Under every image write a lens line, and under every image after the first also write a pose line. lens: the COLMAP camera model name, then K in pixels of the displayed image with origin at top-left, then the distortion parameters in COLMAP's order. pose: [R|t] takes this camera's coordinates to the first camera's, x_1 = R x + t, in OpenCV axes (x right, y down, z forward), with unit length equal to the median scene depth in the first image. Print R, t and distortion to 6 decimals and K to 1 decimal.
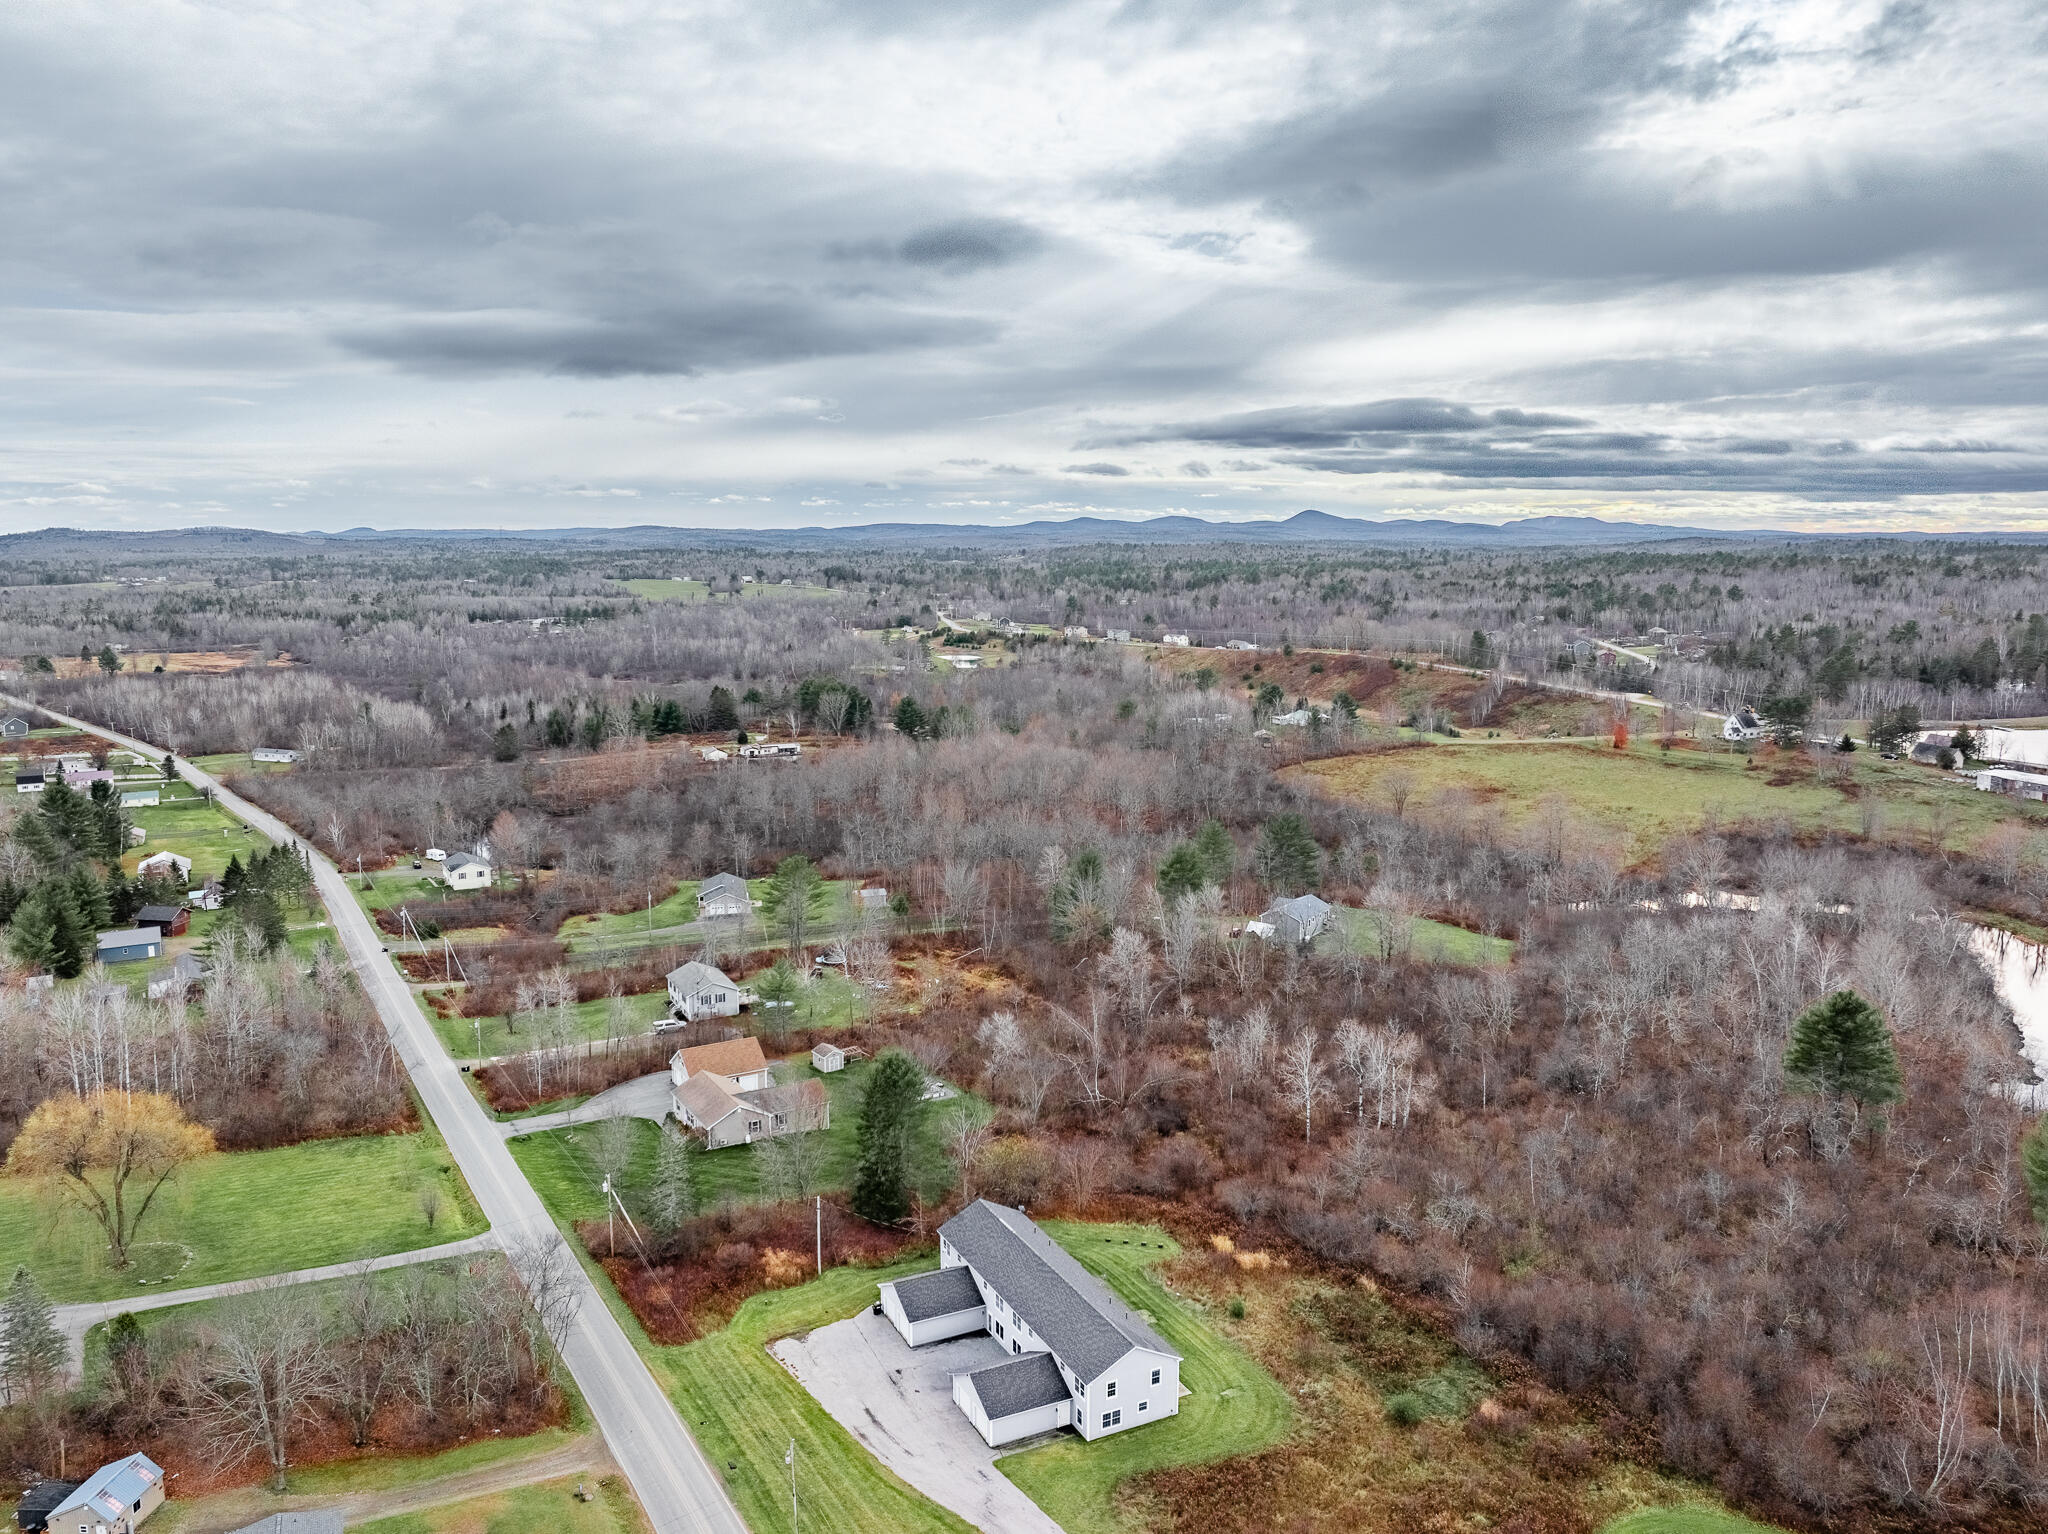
lens RADIAL K [[1462.1, 0, 1031.2], [0, 1462.1, 770.1], [0, 0, 1]] dist [-0.024774, -0.020807]
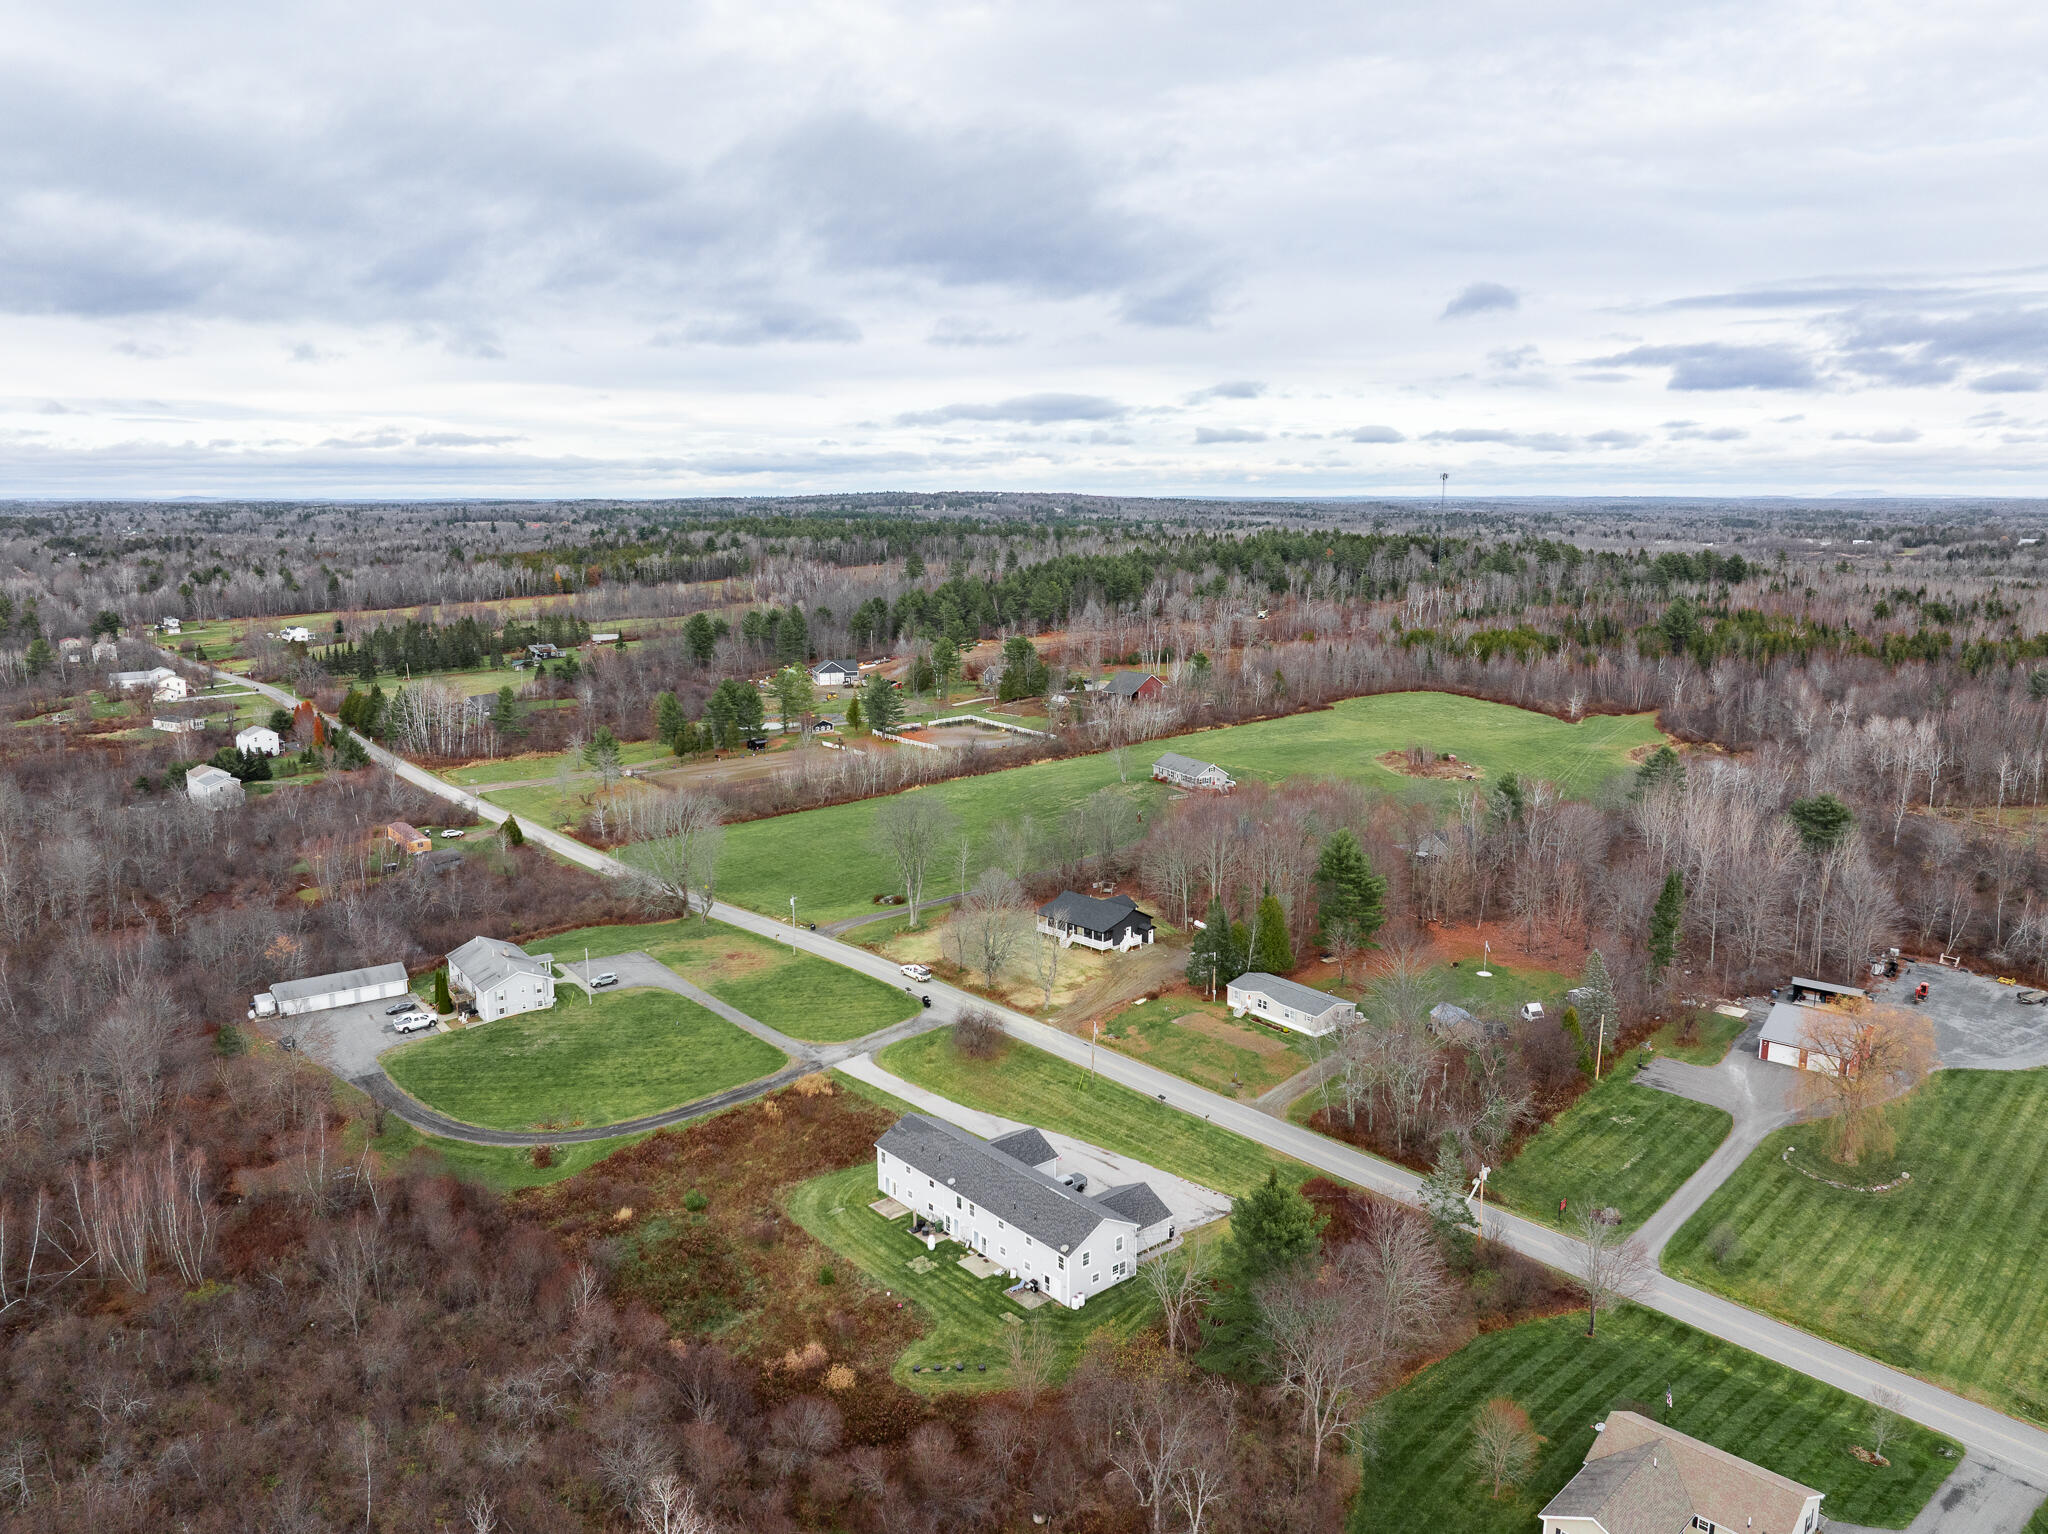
lens RADIAL K [[1462.1, 0, 1021.6], [0, 1462.1, 765.3], [0, 0, 1]] dist [-0.024774, -0.020807]
pose [[-0.971977, 0.047107, -0.230306, 0.261269], [-0.029874, 0.947020, 0.319781, -0.331117], [0.233169, 0.317700, -0.919075, 2.124752]]
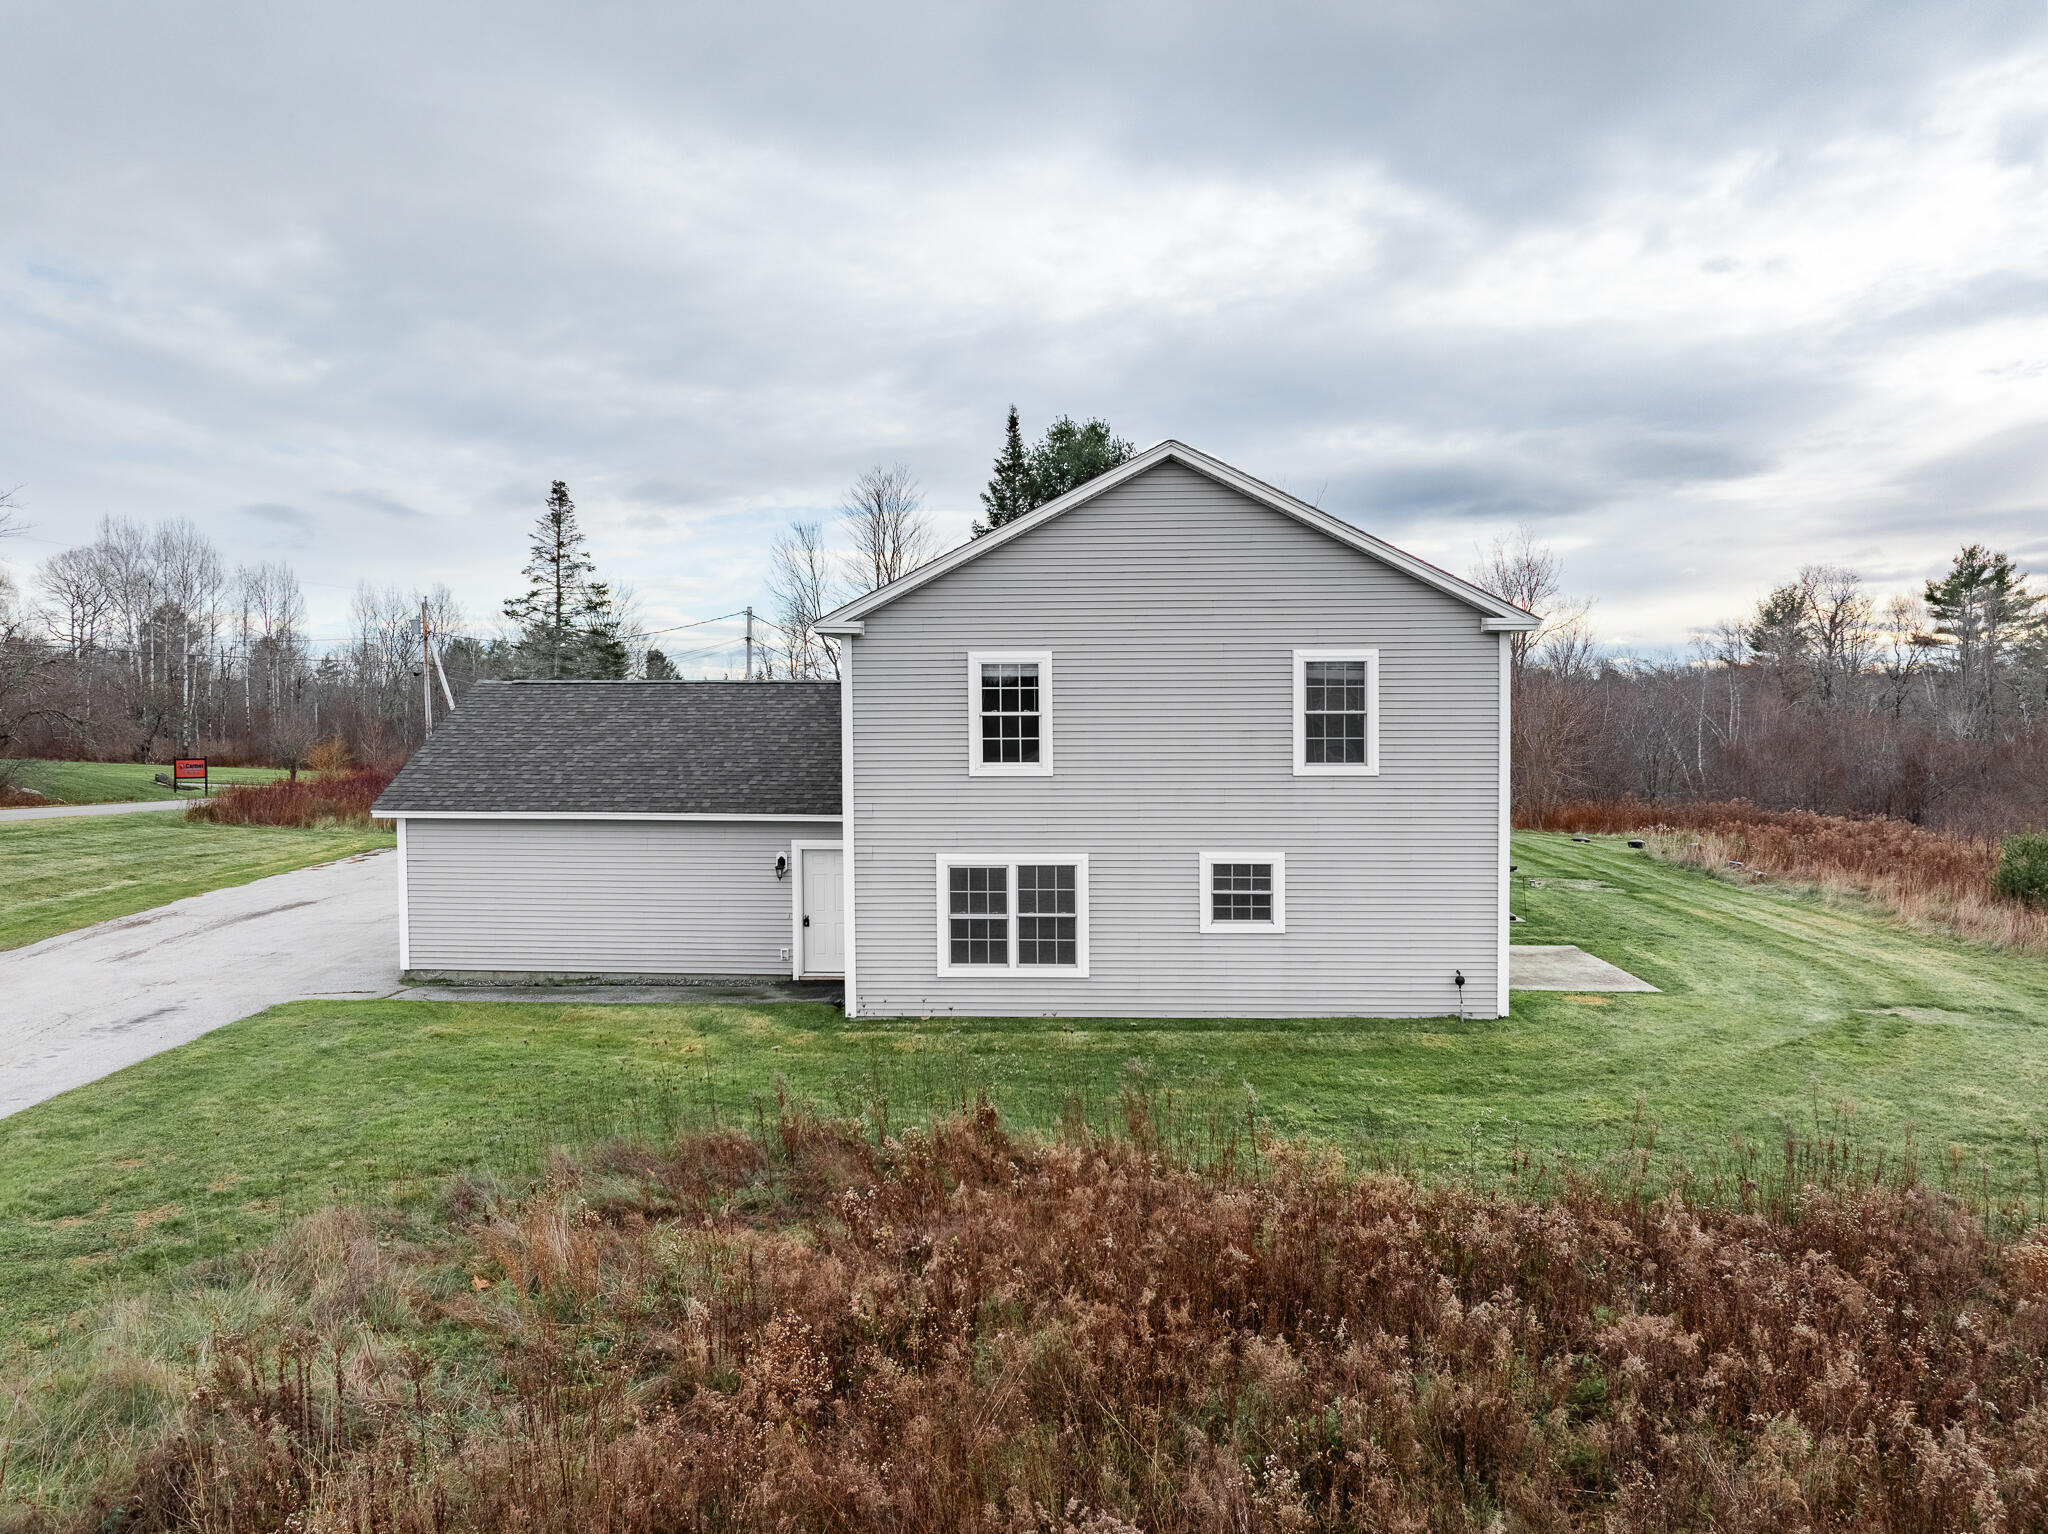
lens RADIAL K [[1462.1, 0, 1026.8], [0, 1462.1, 760.0], [0, 0, 1]] dist [-0.024774, -0.020807]
pose [[0.871687, 0.018627, -0.489709, 0.134916], [-0.066856, 0.994455, -0.081177, 0.438089], [0.485481, 0.103501, 0.868099, 0.849134]]
